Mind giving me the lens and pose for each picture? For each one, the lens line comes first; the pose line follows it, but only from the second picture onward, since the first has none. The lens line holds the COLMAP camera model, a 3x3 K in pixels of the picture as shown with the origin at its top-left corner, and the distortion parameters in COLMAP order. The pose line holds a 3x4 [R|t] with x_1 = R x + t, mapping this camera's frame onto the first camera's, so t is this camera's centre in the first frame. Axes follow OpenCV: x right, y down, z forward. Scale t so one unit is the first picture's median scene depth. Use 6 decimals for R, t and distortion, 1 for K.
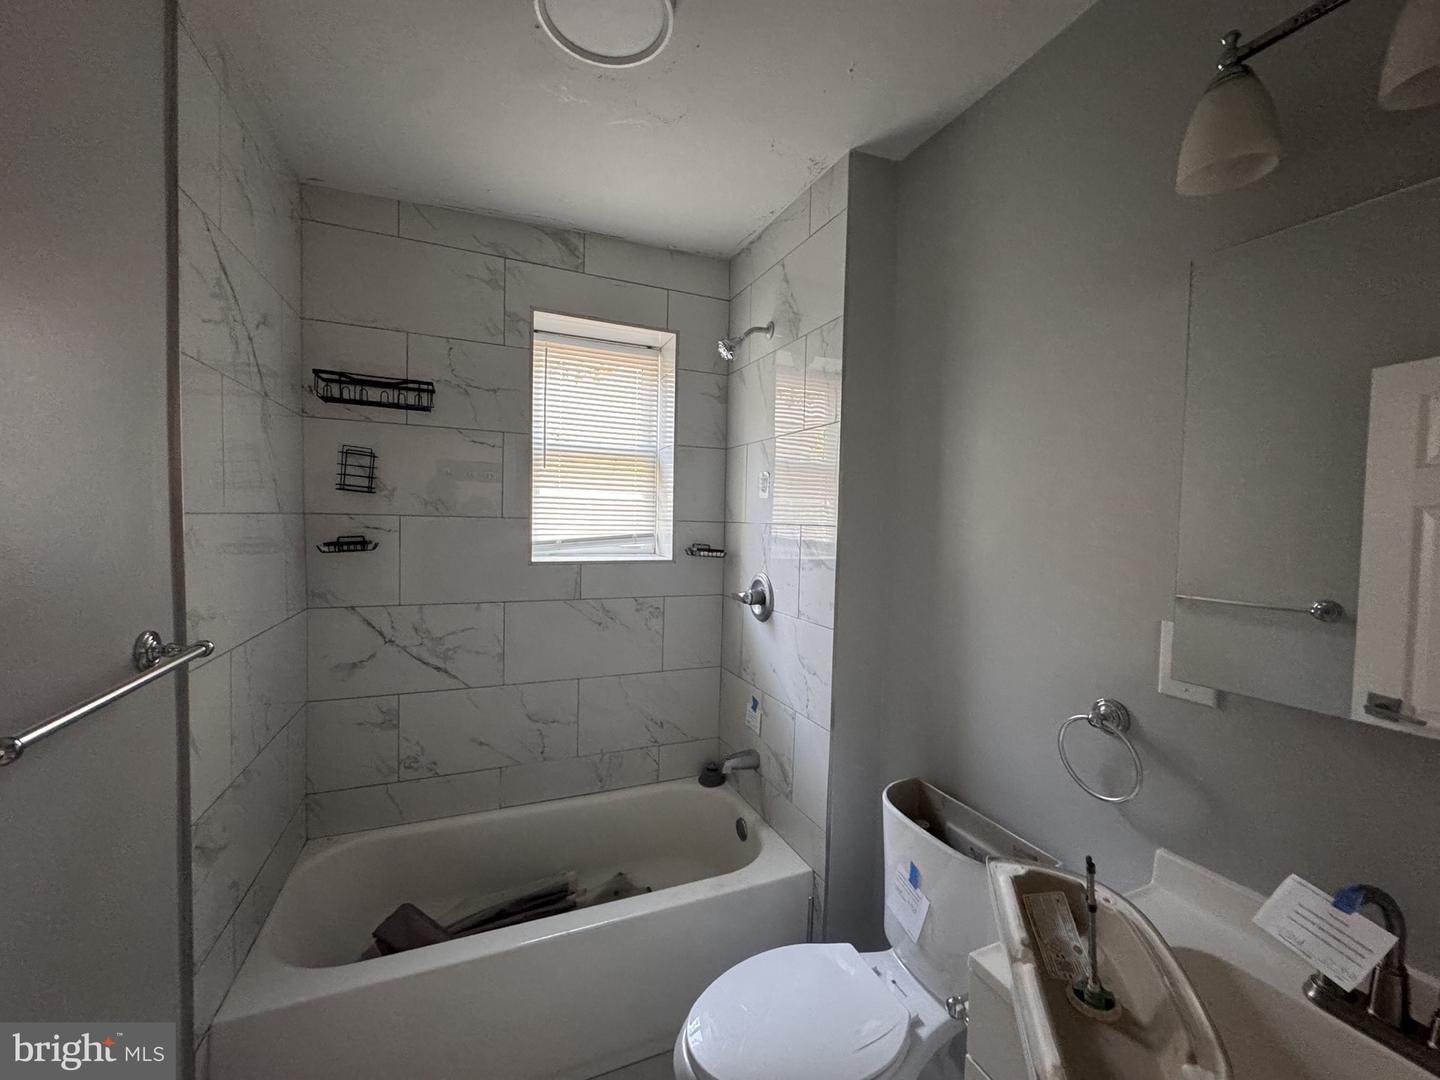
lens RADIAL K [[576.1, 0, 716.4], [0, 576.1, 539.3], [0, 0, 1]] dist [-0.006199, 0.001448]
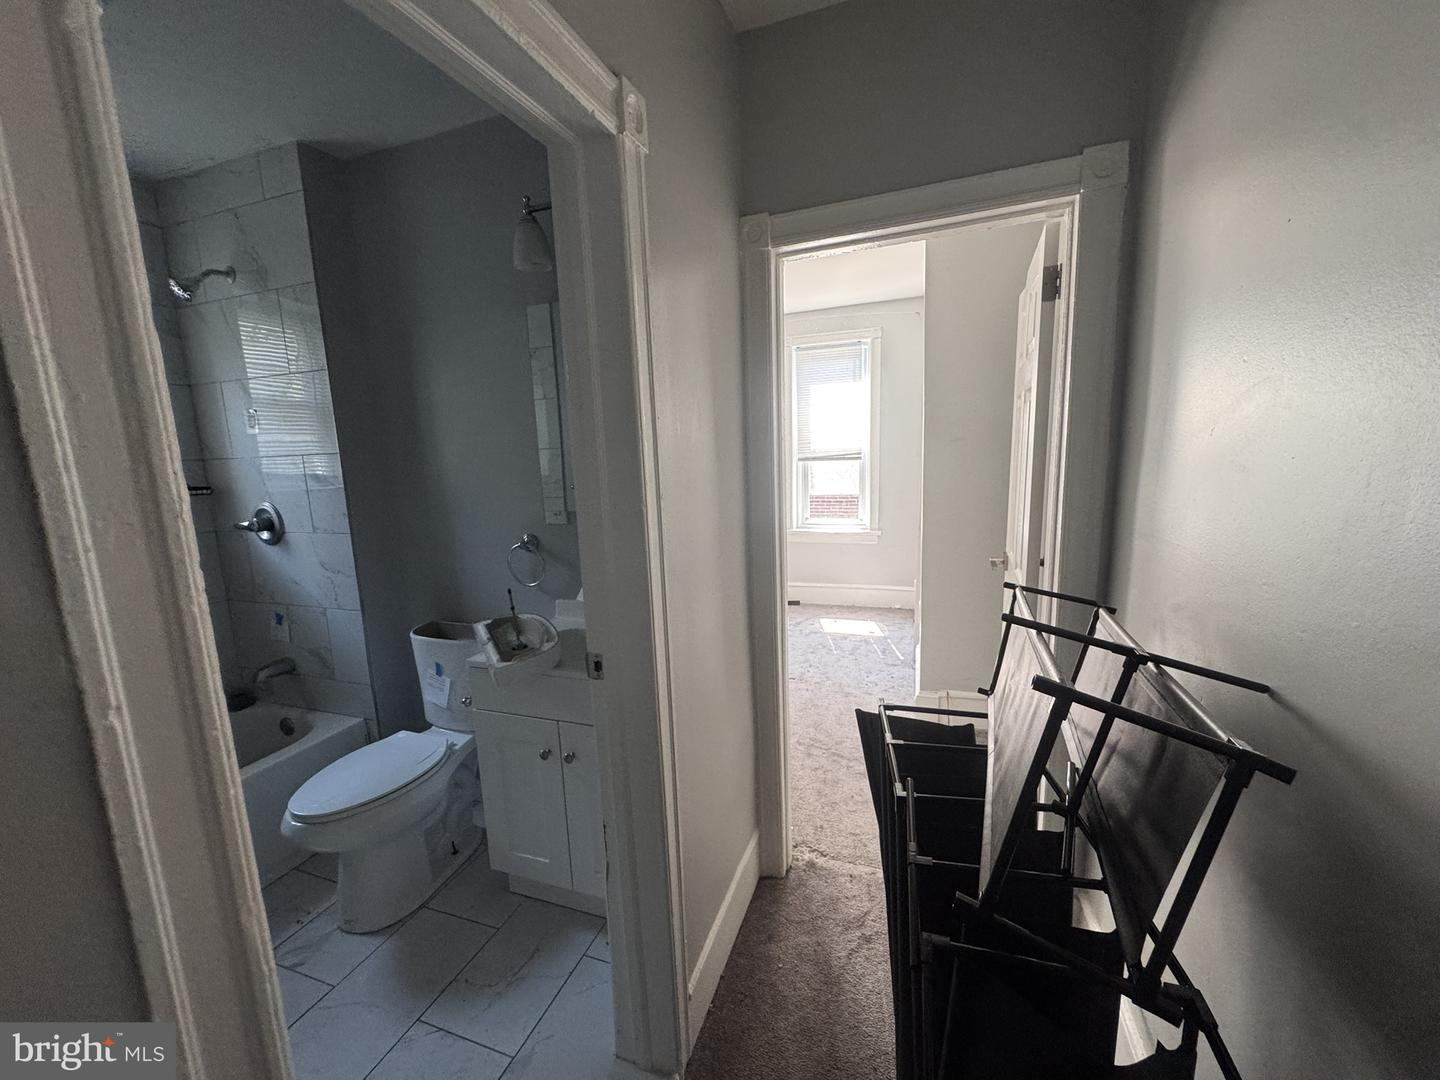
lens RADIAL K [[576.1, 0, 719.8], [0, 576.1, 537.7], [0, 0, 1]] dist [-0.006199, 0.001448]
pose [[0.678492, -0.165007, 0.715836, -0.144207], [0.081599, 0.985345, 0.149789, 0.035495], [-0.730062, -0.043219, 0.682013, -0.445017]]
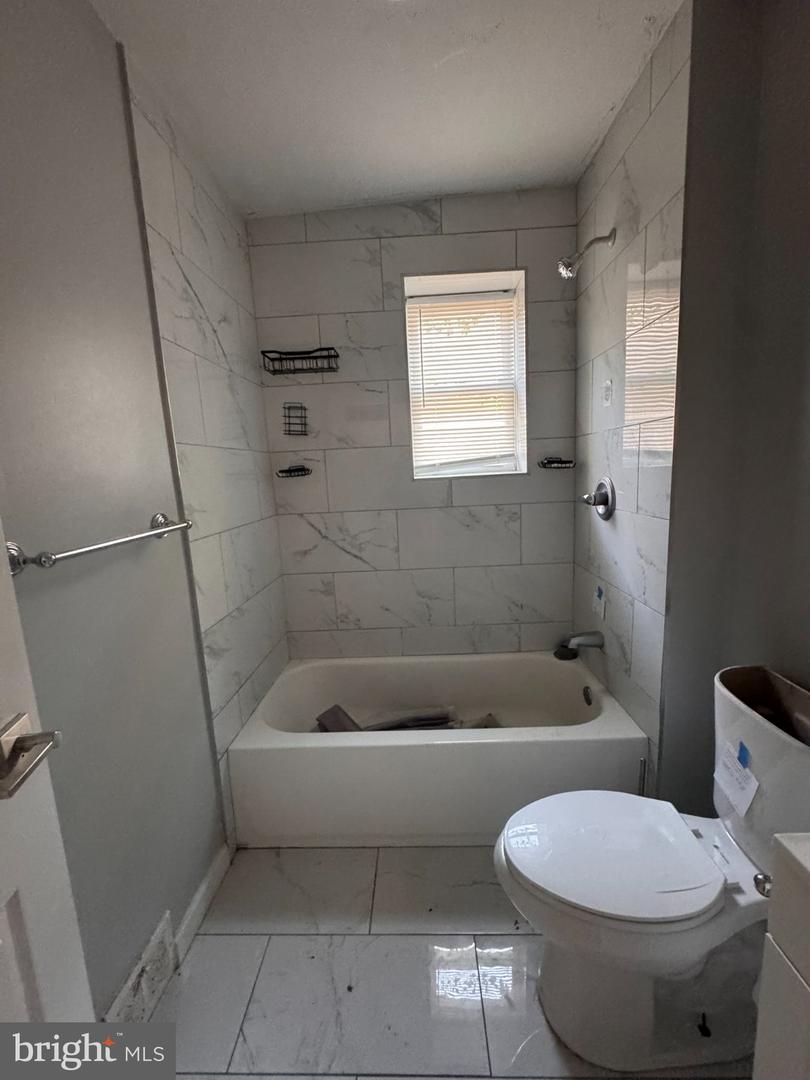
lens RADIAL K [[432.1, 0, 404.8], [0, 432.1, 537.7], [0, 0, 1]] dist [-0.006199, 0.001448]
pose [[0.904693, -0.001685, -0.426061, 0.092289], [0.055025, 0.992080, 0.112915, 0.067078], [0.422496, -0.125598, 0.897620, 0.092587]]
